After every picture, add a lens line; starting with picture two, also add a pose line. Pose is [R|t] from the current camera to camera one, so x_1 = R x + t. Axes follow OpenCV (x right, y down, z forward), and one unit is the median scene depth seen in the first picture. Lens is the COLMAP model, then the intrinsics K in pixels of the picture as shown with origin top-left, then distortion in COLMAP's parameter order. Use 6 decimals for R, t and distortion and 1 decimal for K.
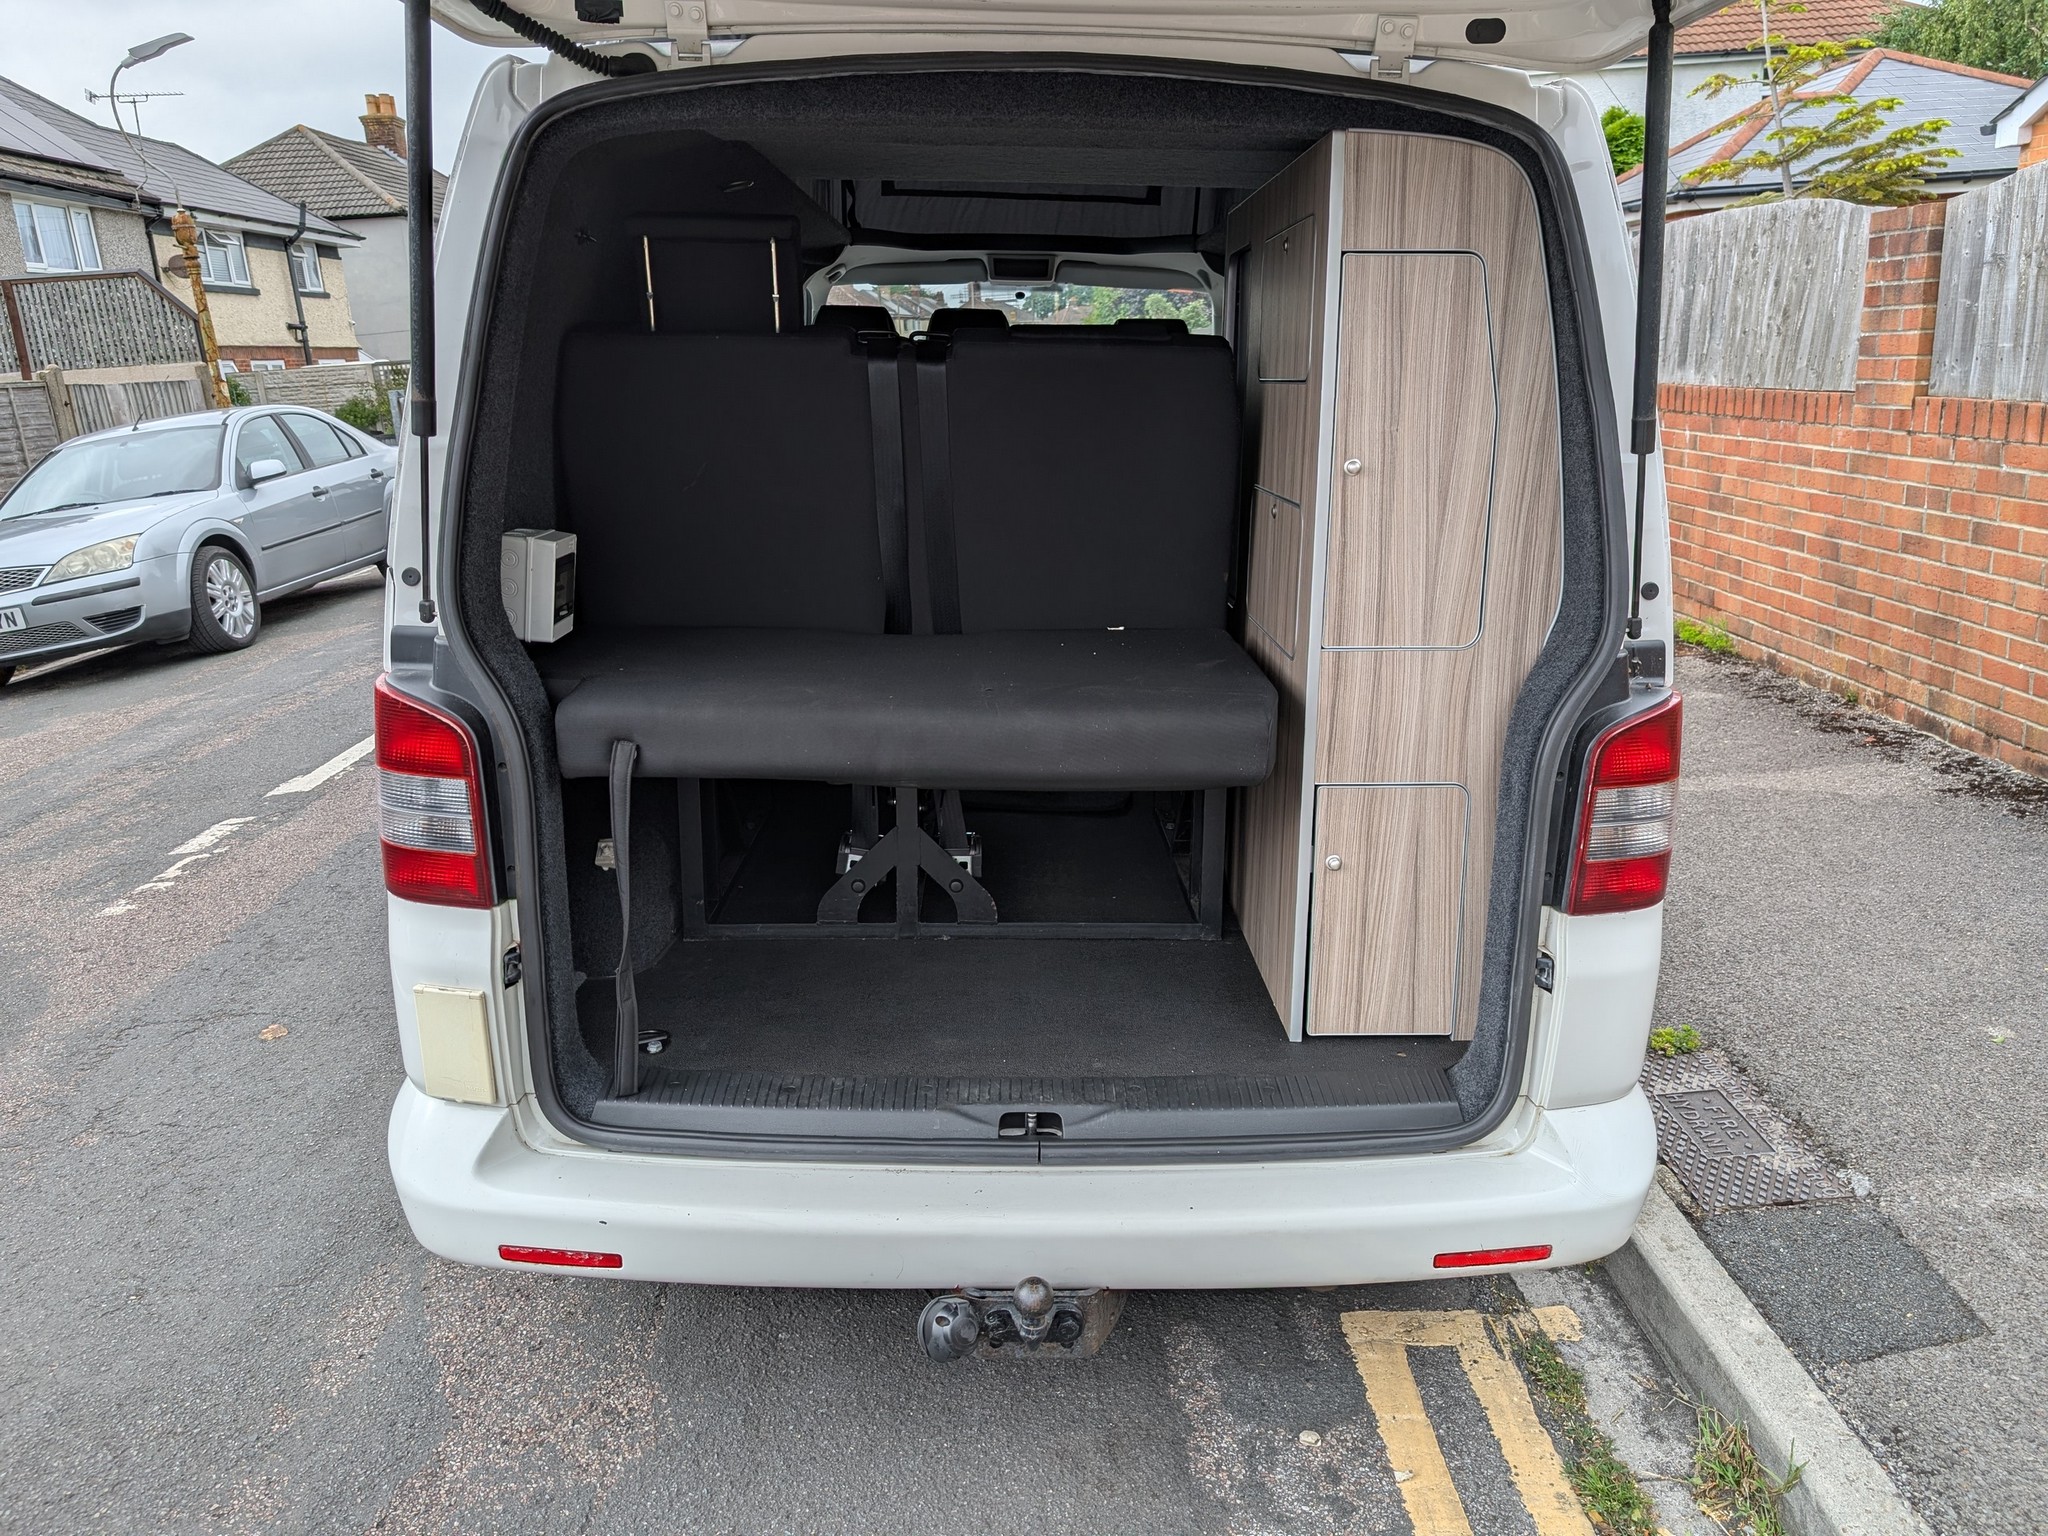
lens RADIAL K [[1471.5, 0, 1035.7], [0, 1471.5, 774.6], [0, 0, 1]] dist [0.032612, -0.028510]
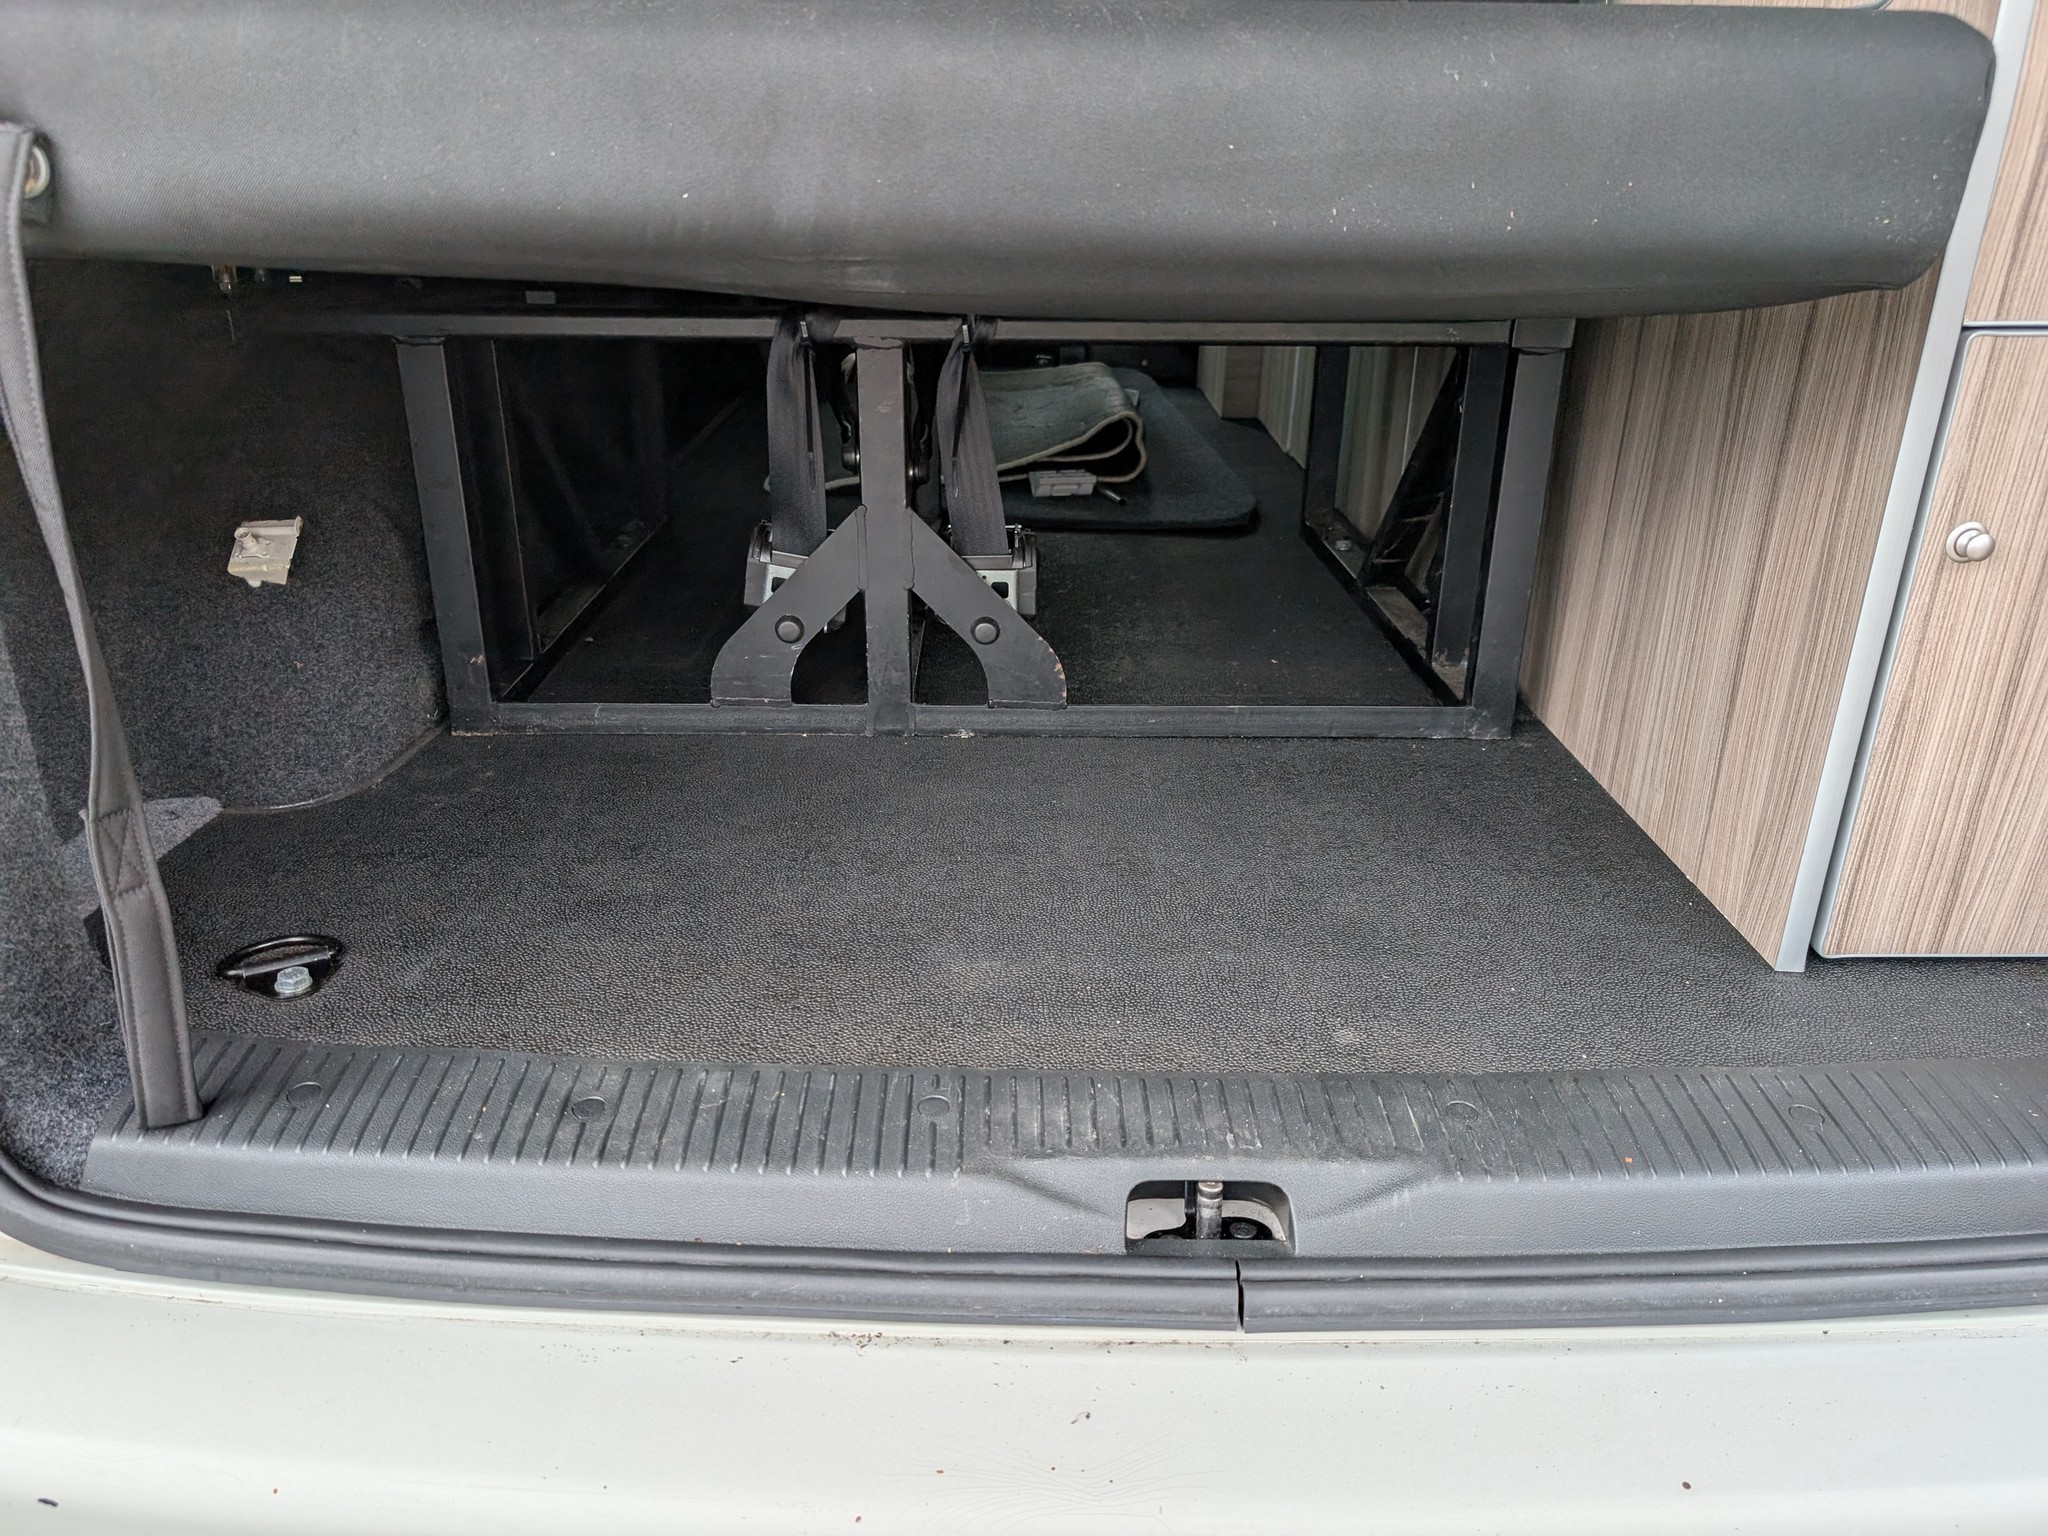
lens RADIAL K [[1479.5, 0, 1021.8], [0, 1479.5, 756.8], [0, 0, 1]] dist [0.024634, -0.025493]
pose [[0.999986, 0.002904, -0.004479, -0.046268], [-0.002352, 0.992933, 0.118652, 0.068546], [0.004792, -0.118640, 0.992926, 0.581735]]
